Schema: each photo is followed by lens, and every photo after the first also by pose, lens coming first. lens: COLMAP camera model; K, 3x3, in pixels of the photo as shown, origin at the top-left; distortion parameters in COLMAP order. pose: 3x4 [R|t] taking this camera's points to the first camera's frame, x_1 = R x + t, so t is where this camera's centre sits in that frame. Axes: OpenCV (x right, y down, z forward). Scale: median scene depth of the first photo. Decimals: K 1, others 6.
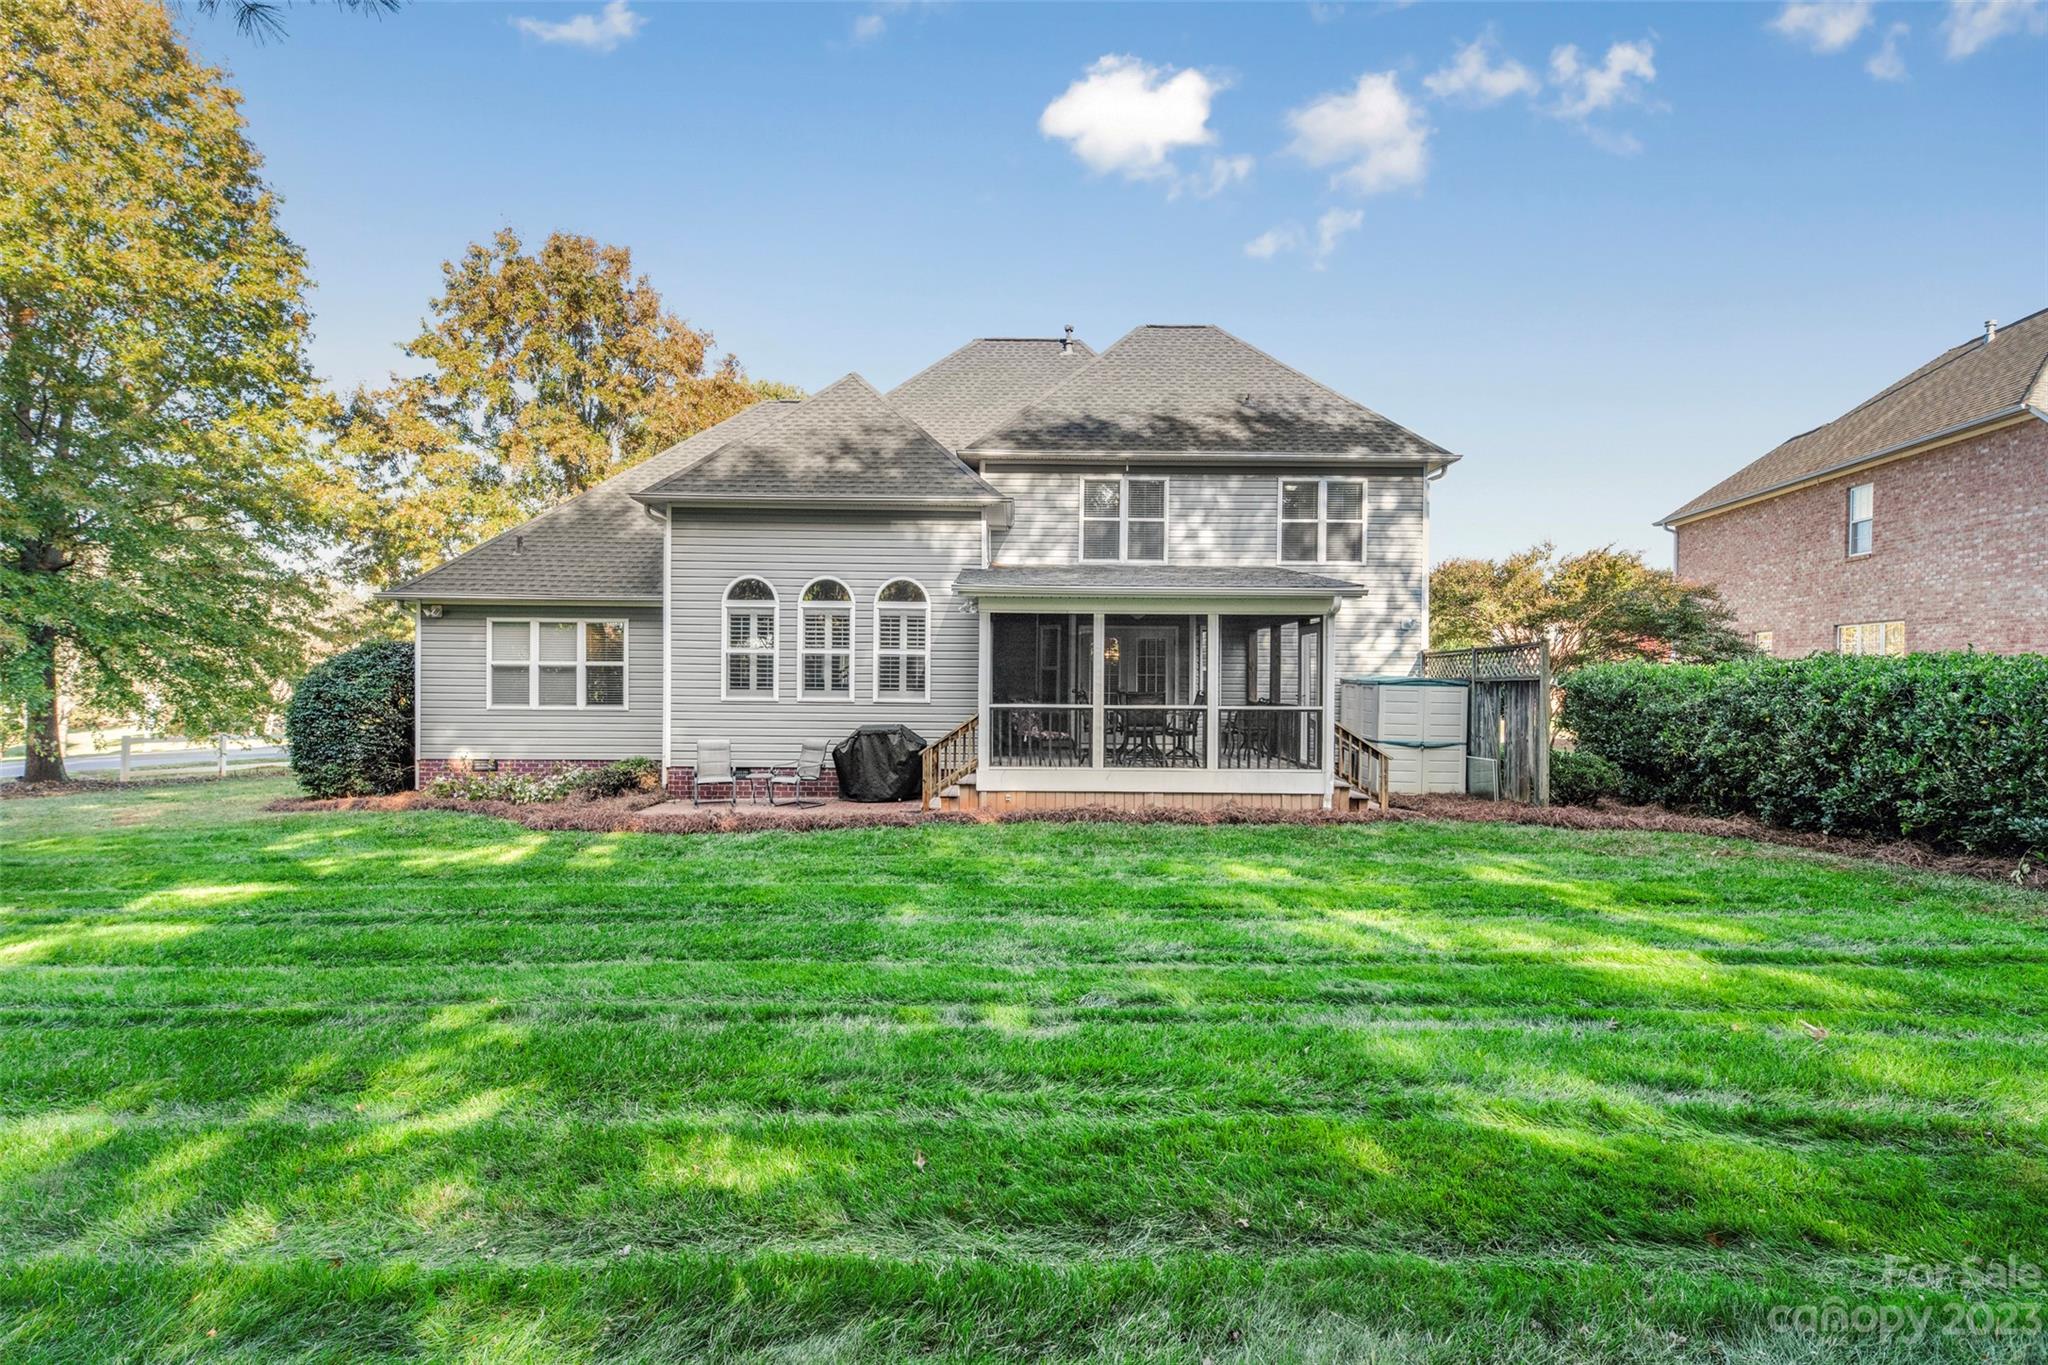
lens RADIAL K [[1001.4, 0, 1024.0], [0, 1001.4, 682.5], [0, 0, 1]] dist [0.028905, -0.000122]
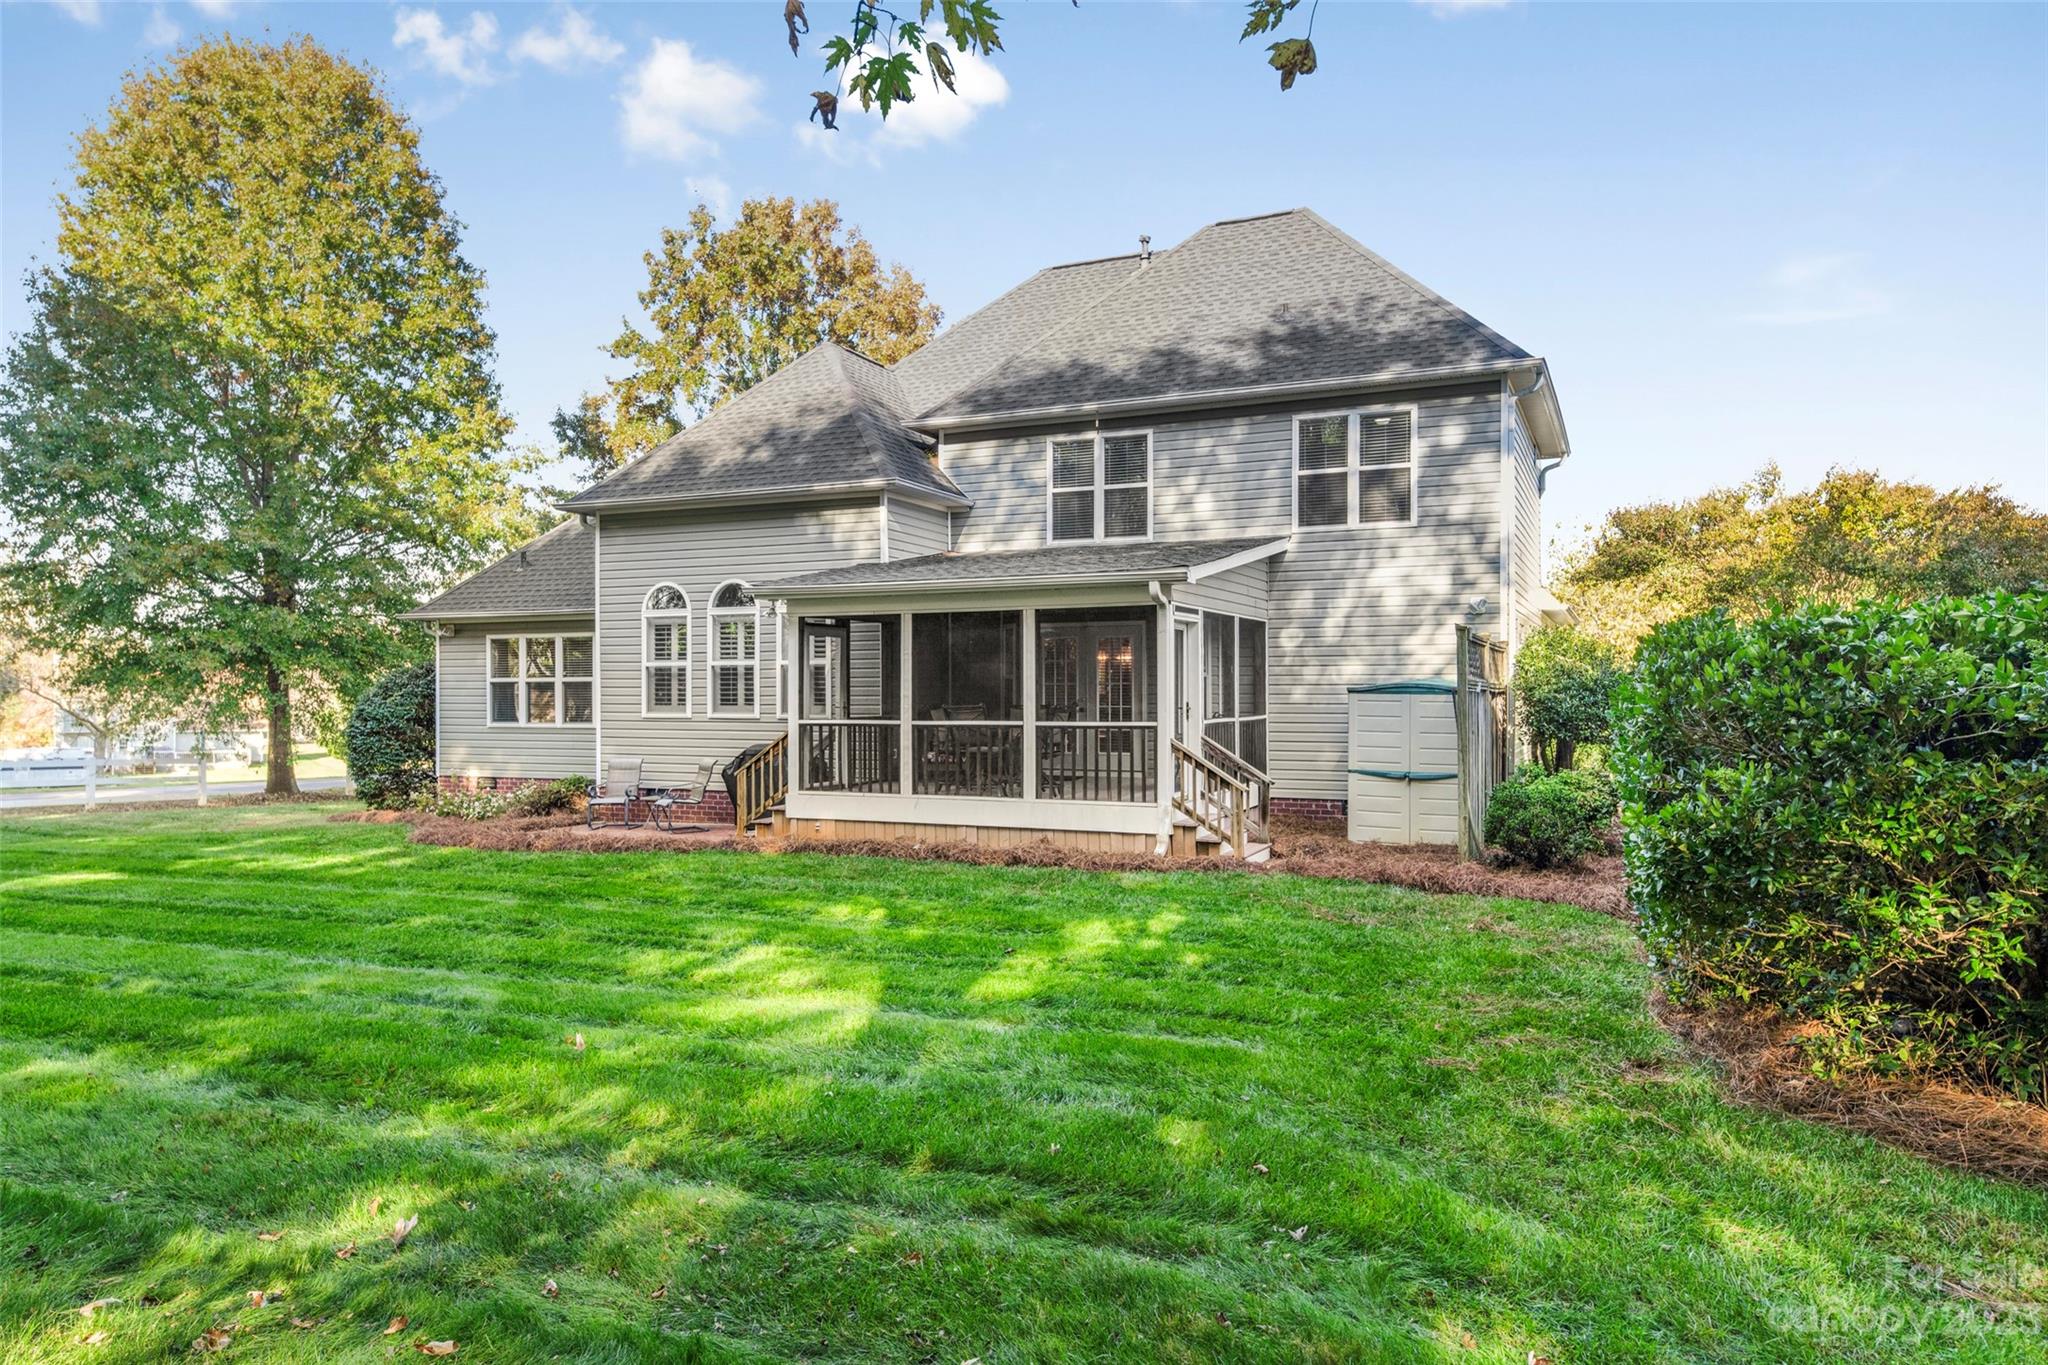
lens RADIAL K [[1390.7, 0, 1024.0], [0, 1390.7, 682.5], [0, 0, 1]] dist [0.056185, 0.000431]
pose [[0.898826, -0.013524, -0.438097, 0.527690], [0.008759, 0.999878, -0.012896, 0.004892], [0.438218, 0.007754, 0.898835, -0.015420]]
